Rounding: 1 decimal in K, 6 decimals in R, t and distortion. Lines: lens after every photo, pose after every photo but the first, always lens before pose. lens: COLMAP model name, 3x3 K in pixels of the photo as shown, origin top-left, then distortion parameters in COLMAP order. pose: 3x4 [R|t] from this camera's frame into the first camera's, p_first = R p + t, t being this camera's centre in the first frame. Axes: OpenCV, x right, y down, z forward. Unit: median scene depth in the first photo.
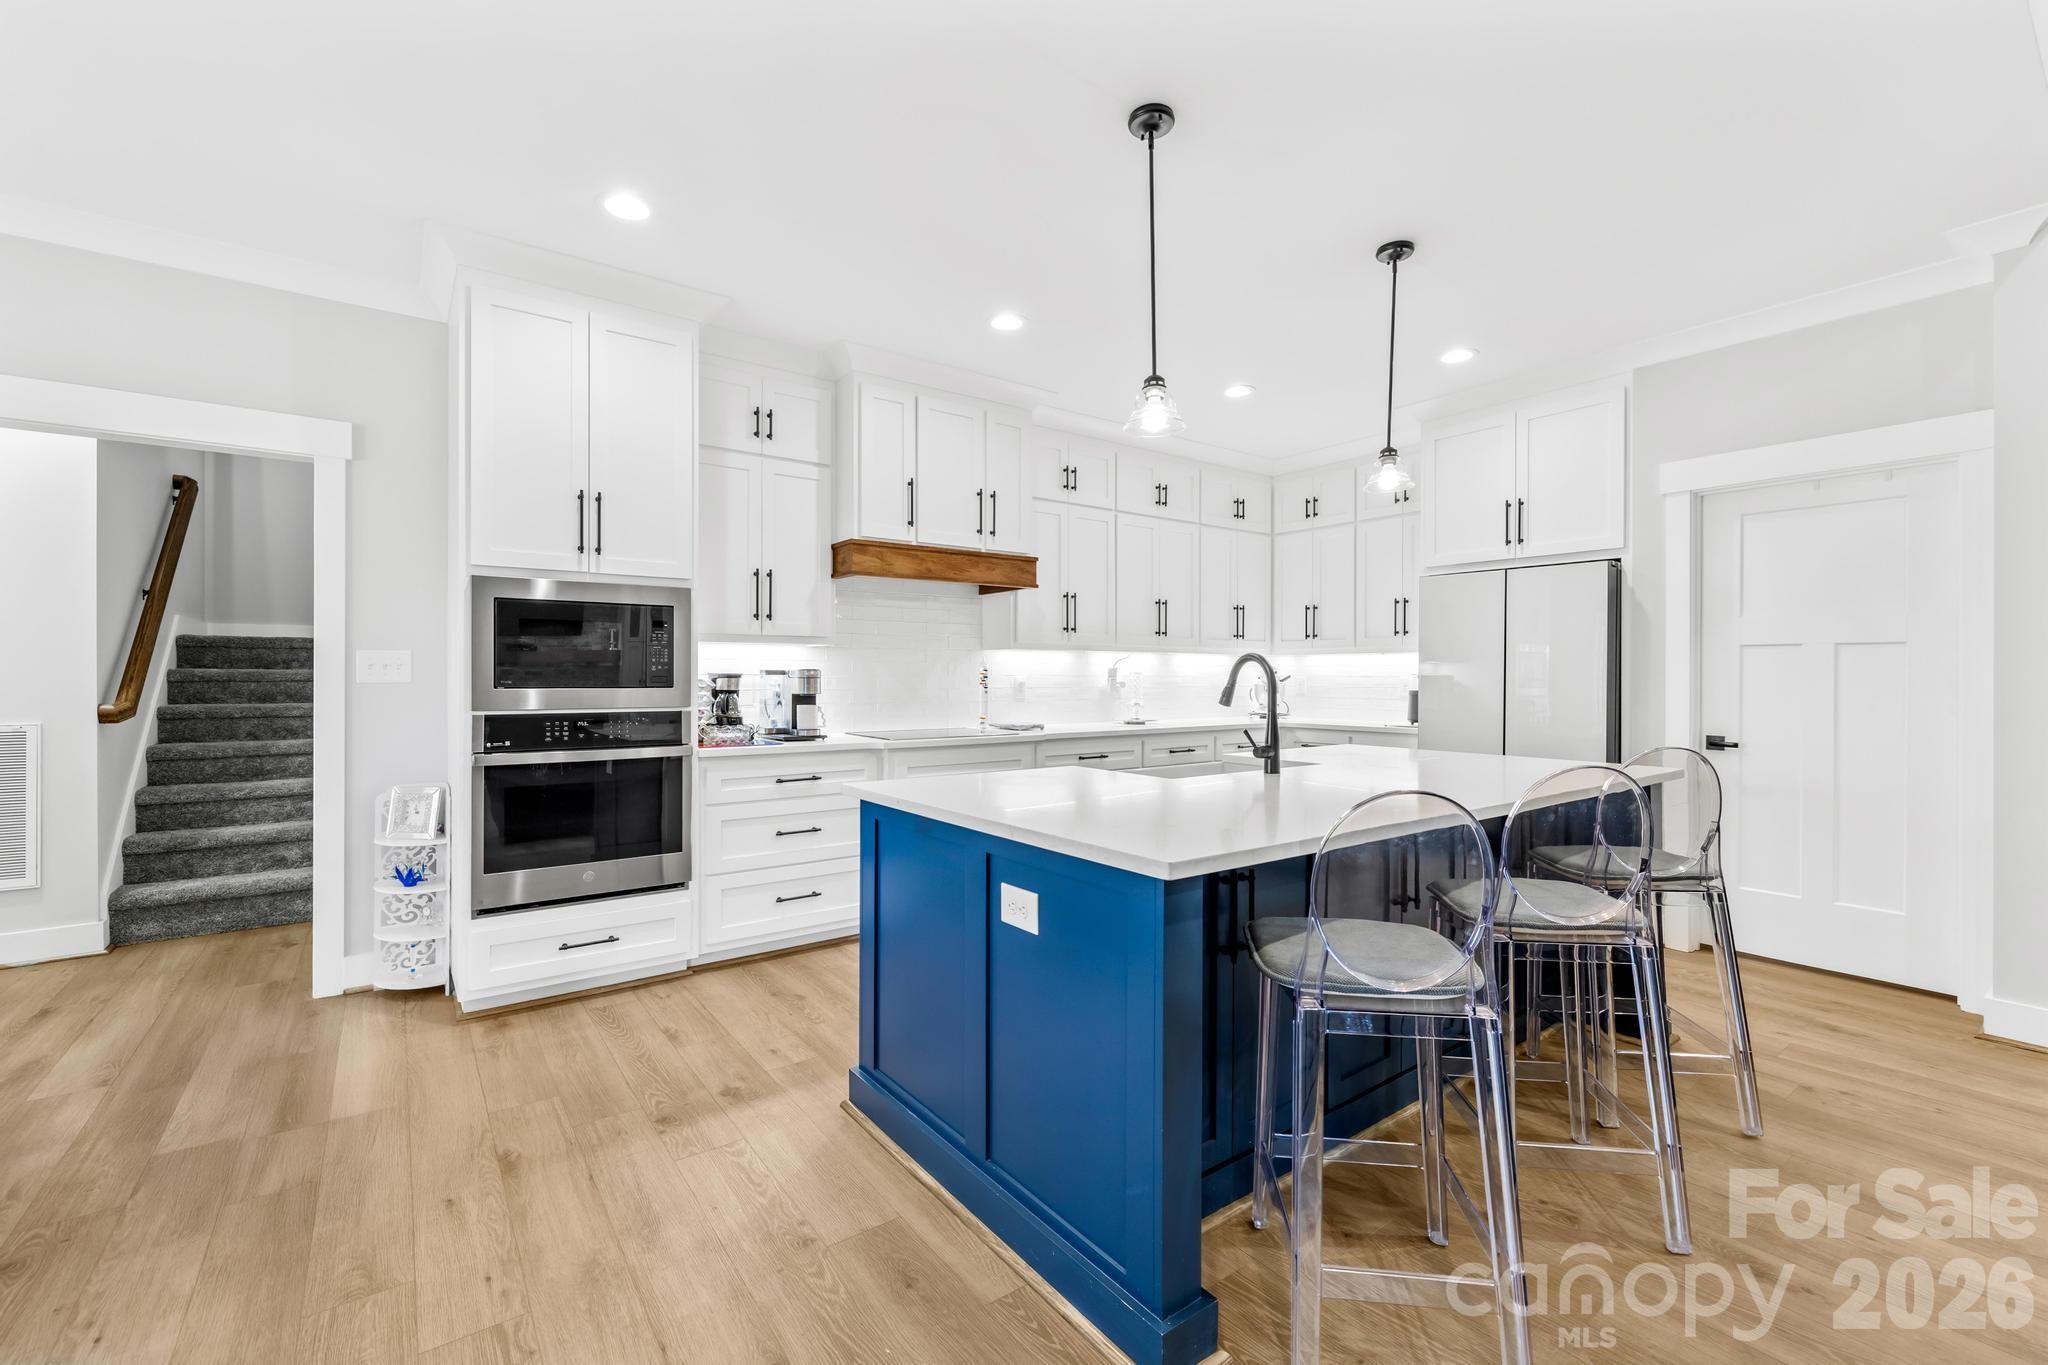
lens RADIAL K [[857.5, 0, 1013.5], [0, 857.5, 676.5], [0, 0, 1]] dist [0.000411, 0.000023]
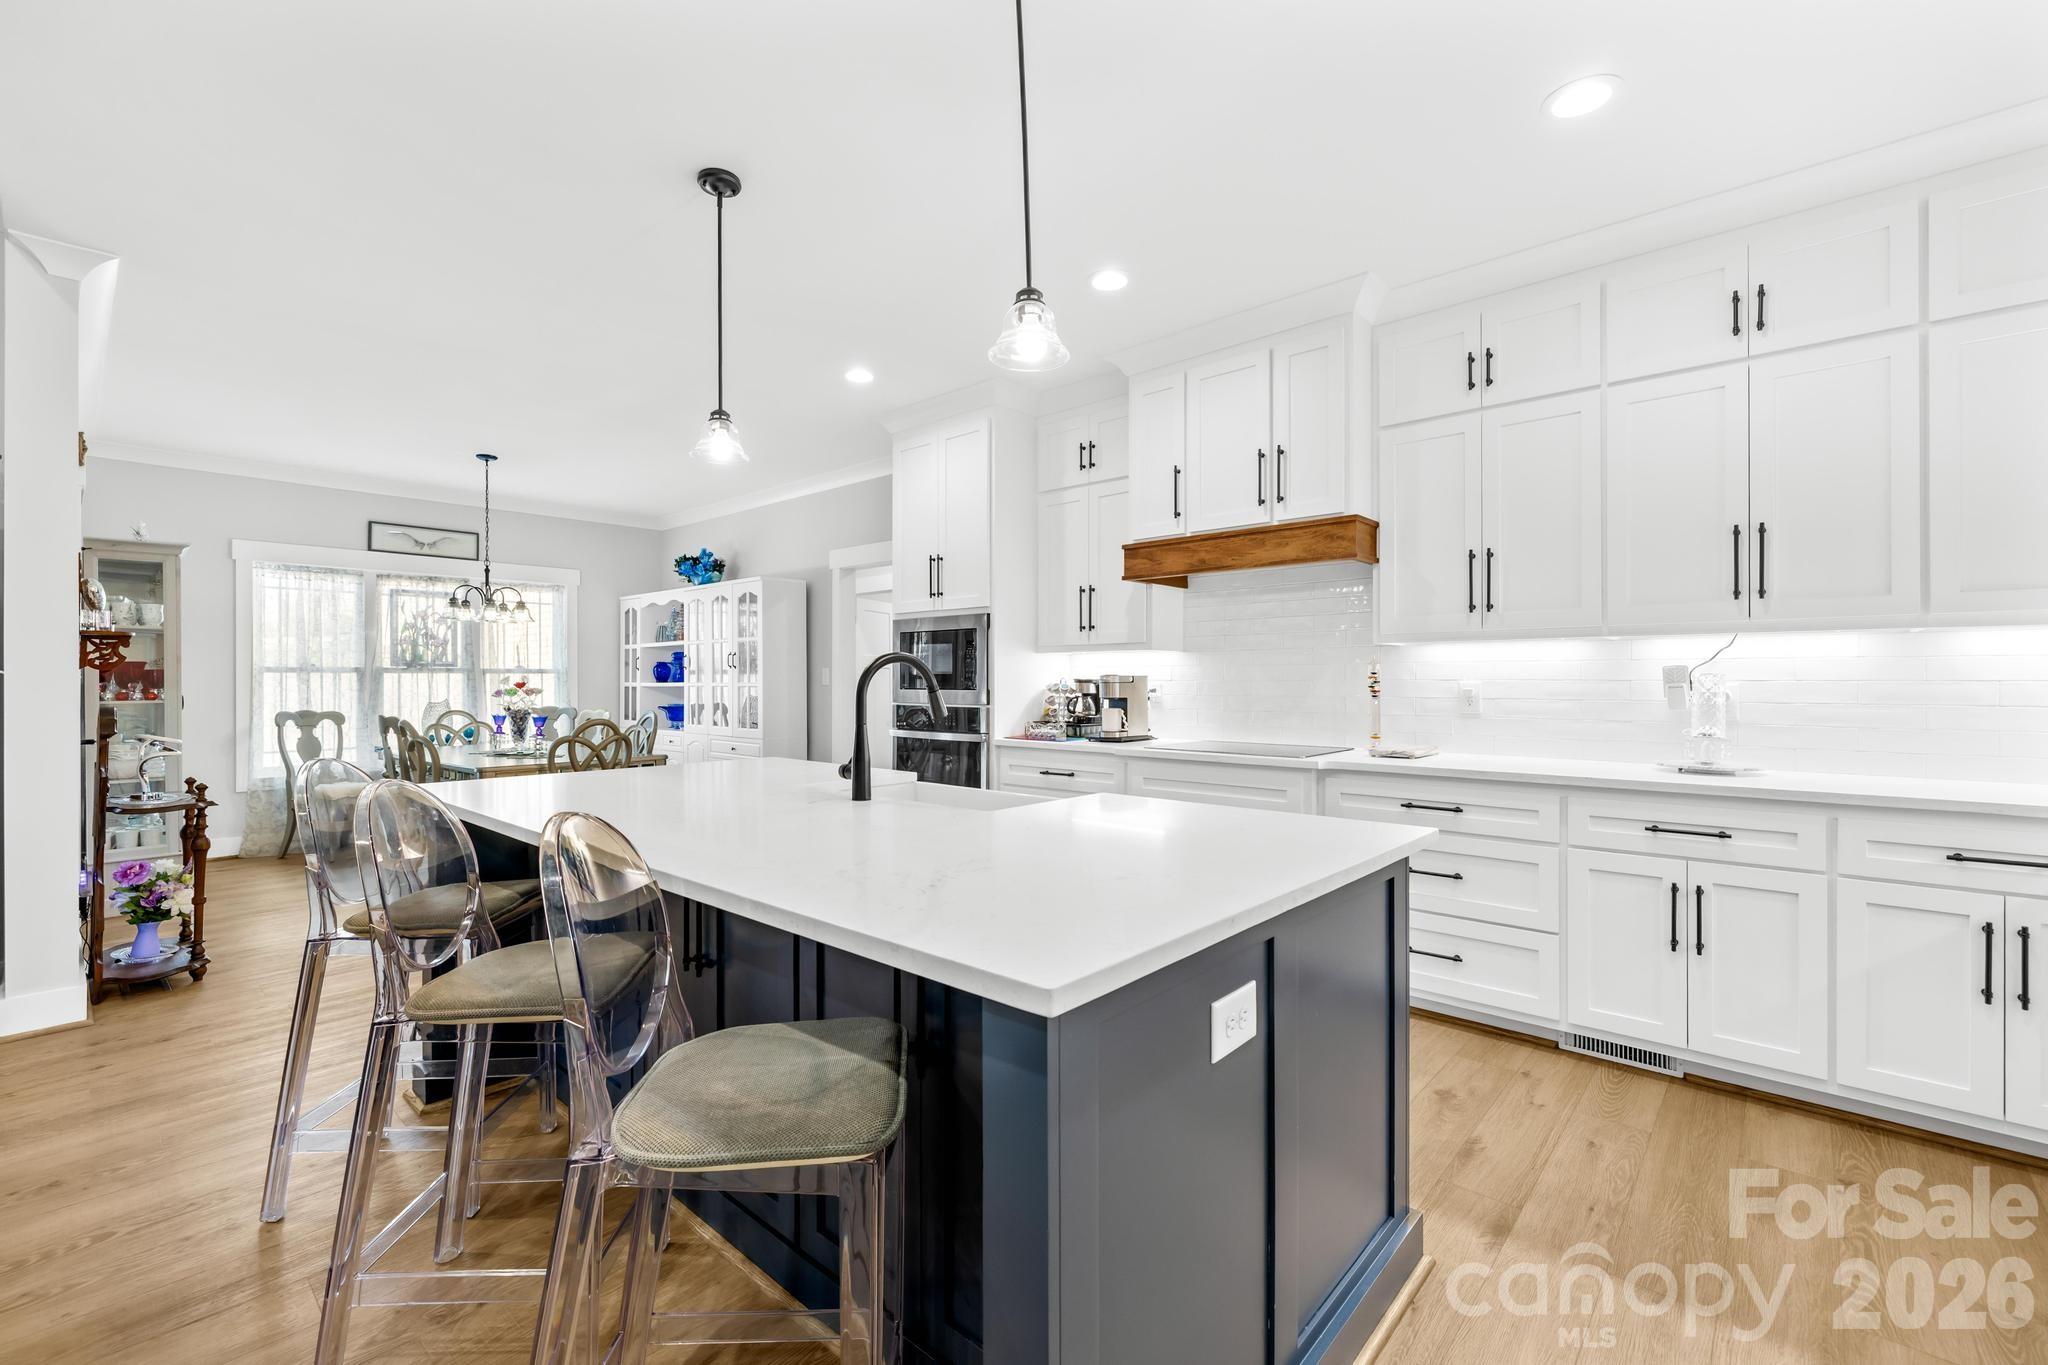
lens RADIAL K [[857.5, 0, 1013.5], [0, 857.5, 676.5], [0, 0, 1]] dist [0.000411, 0.000023]
pose [[0.199527, -0.006723, -0.979869, 0.710110], [-0.001991, 0.999972, -0.007266, 0.001408], [0.979890, 0.003400, 0.199508, 0.618575]]
